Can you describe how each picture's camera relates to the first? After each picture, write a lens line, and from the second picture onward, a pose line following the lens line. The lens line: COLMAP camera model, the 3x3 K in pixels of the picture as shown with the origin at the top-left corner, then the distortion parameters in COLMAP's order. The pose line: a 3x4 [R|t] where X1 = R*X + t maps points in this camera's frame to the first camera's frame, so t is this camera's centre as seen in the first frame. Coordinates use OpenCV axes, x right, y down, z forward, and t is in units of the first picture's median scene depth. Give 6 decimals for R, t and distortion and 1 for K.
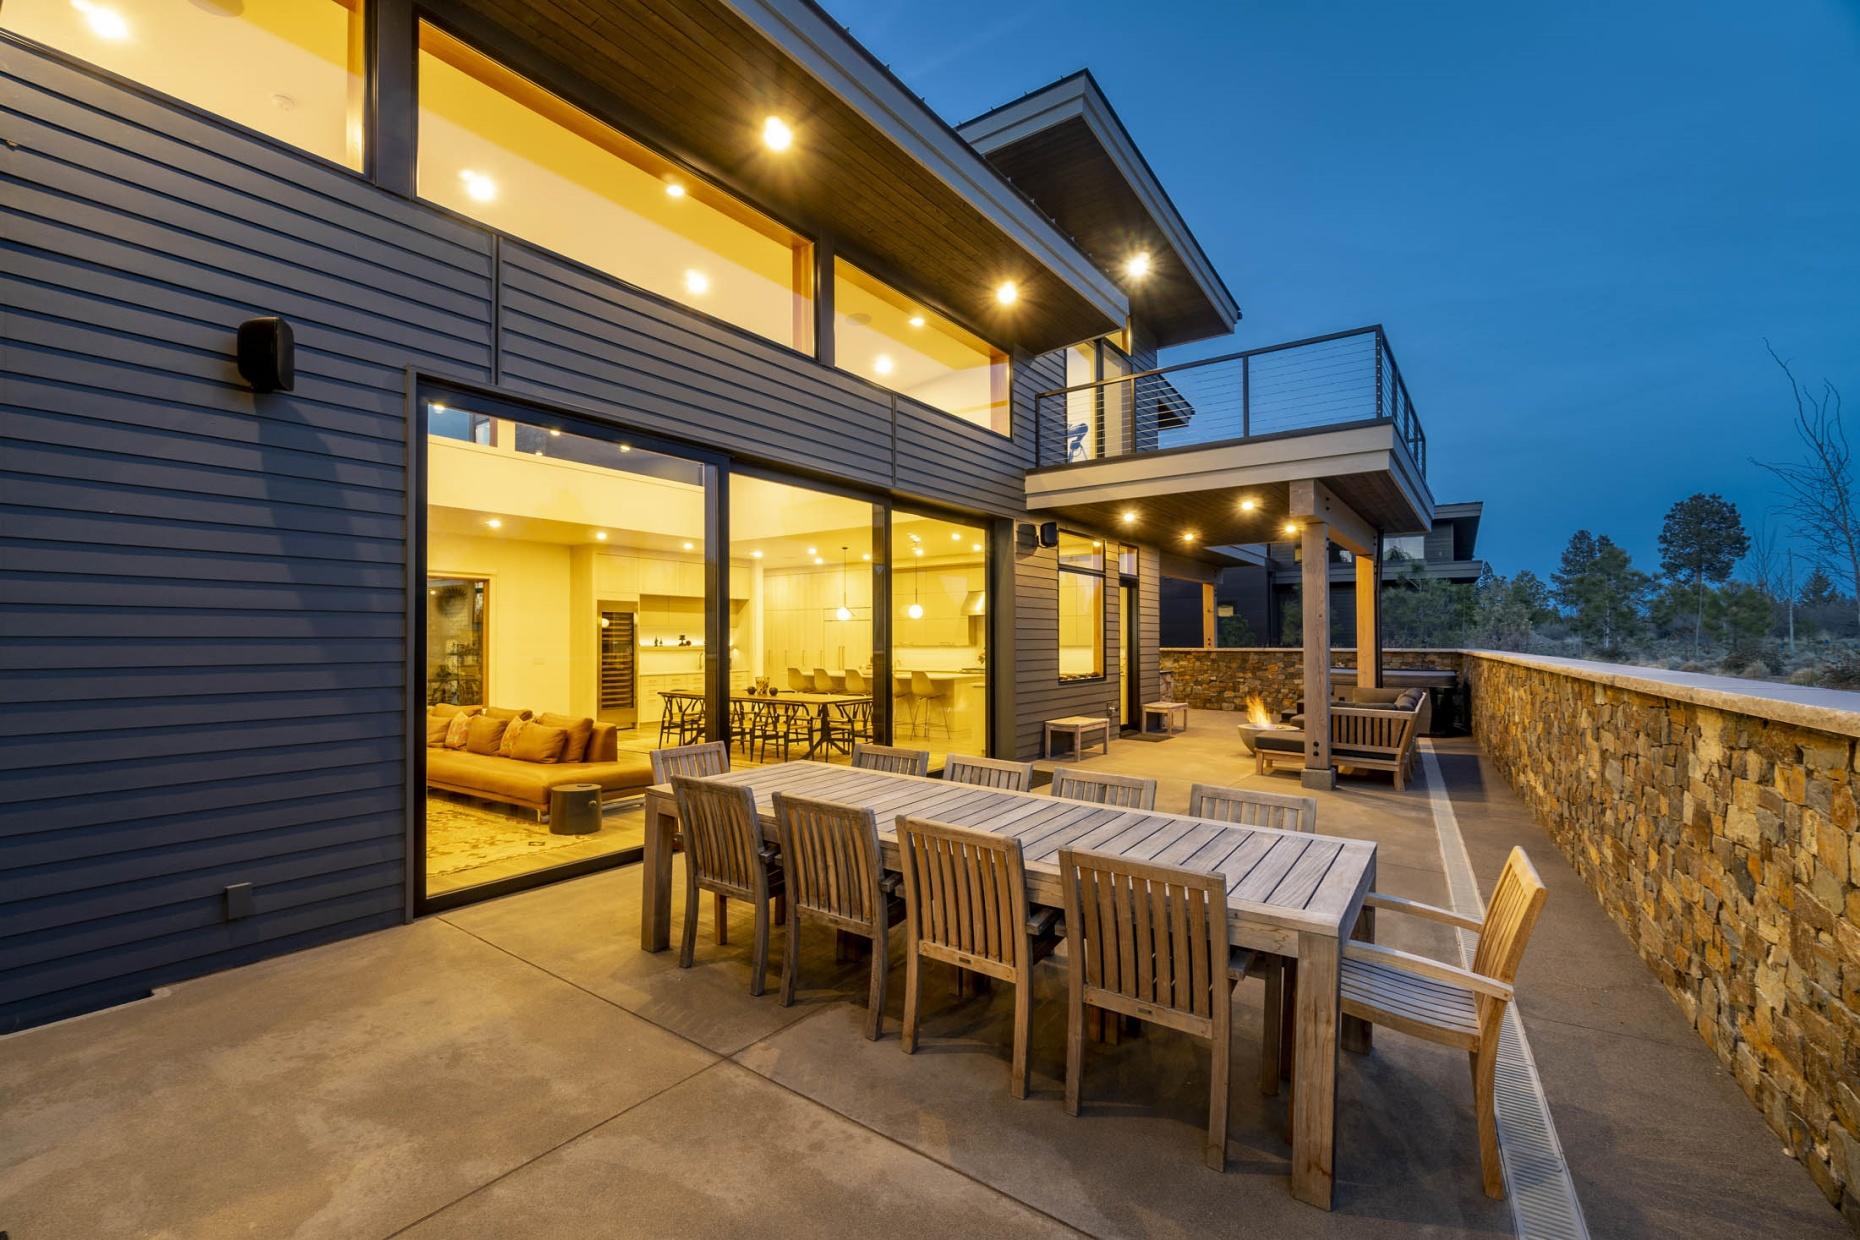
lens RADIAL K [[789.7, 0, 924.9], [0, 789.7, 627.4], [0, 0, 1]] dist [-0.007506, 0.000253]
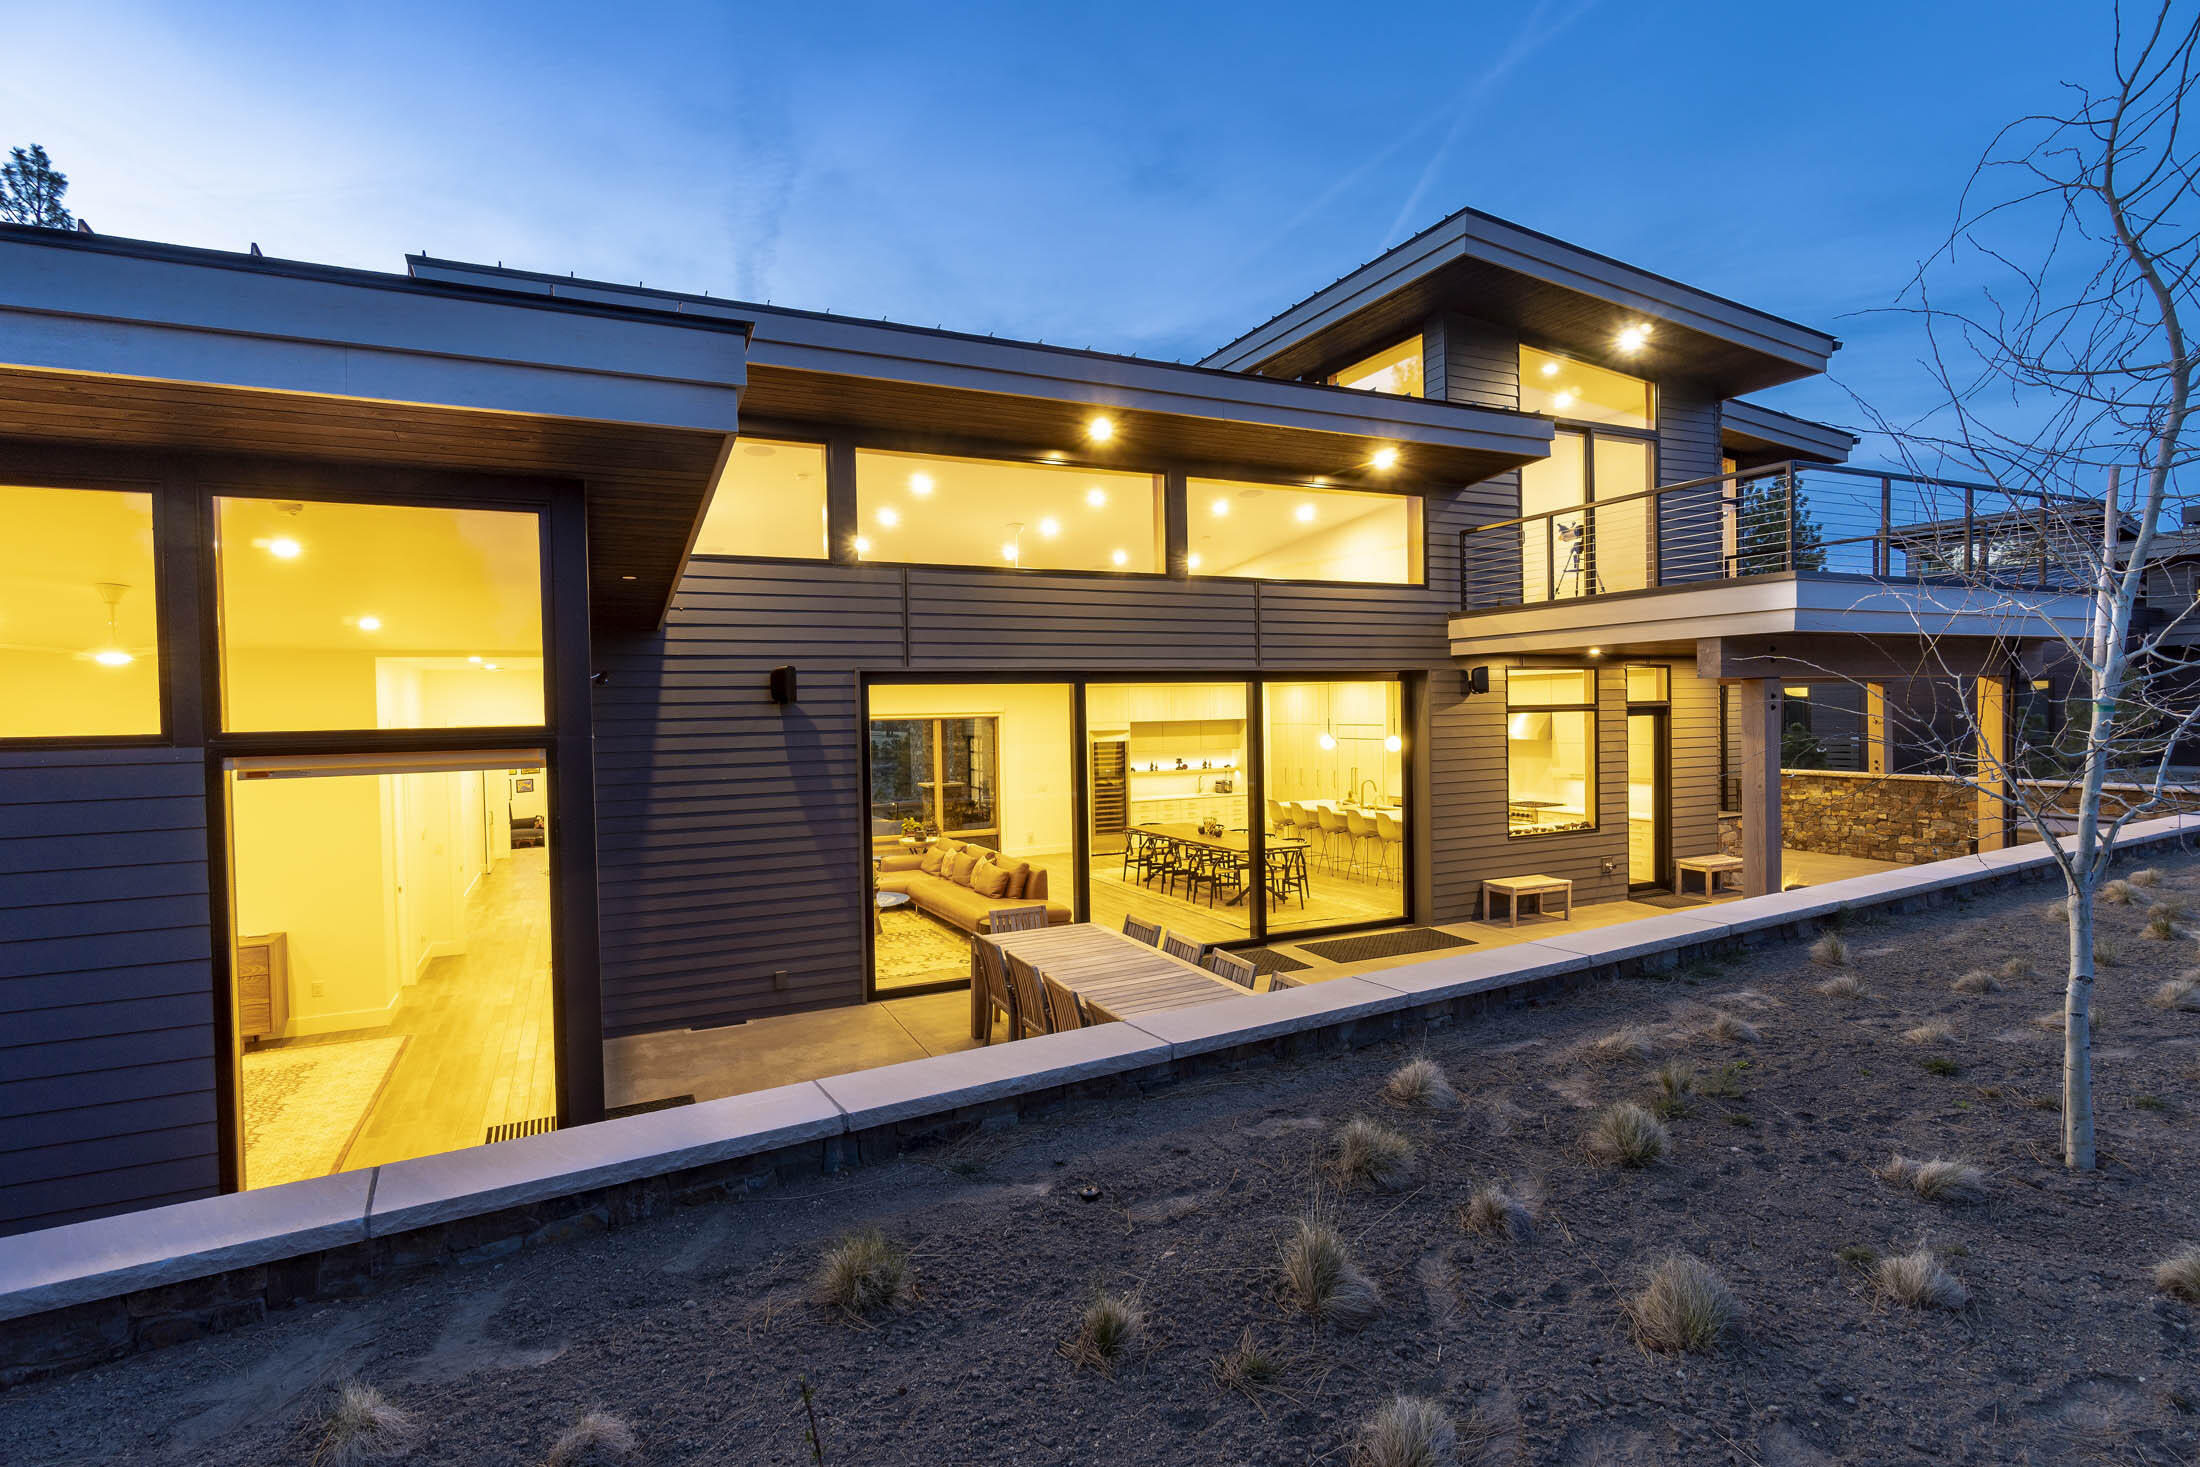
lens RADIAL K [[1029.5, 0, 1100.3], [0, 1029.5, 729.0], [0, 0, 1]] dist [-0.003391, -0.000024]
pose [[0.881240, -0.005588, -0.472635, 0.349857], [0.022534, 0.999290, 0.030201, -0.111977], [0.472131, -0.037265, 0.880740, -0.284041]]
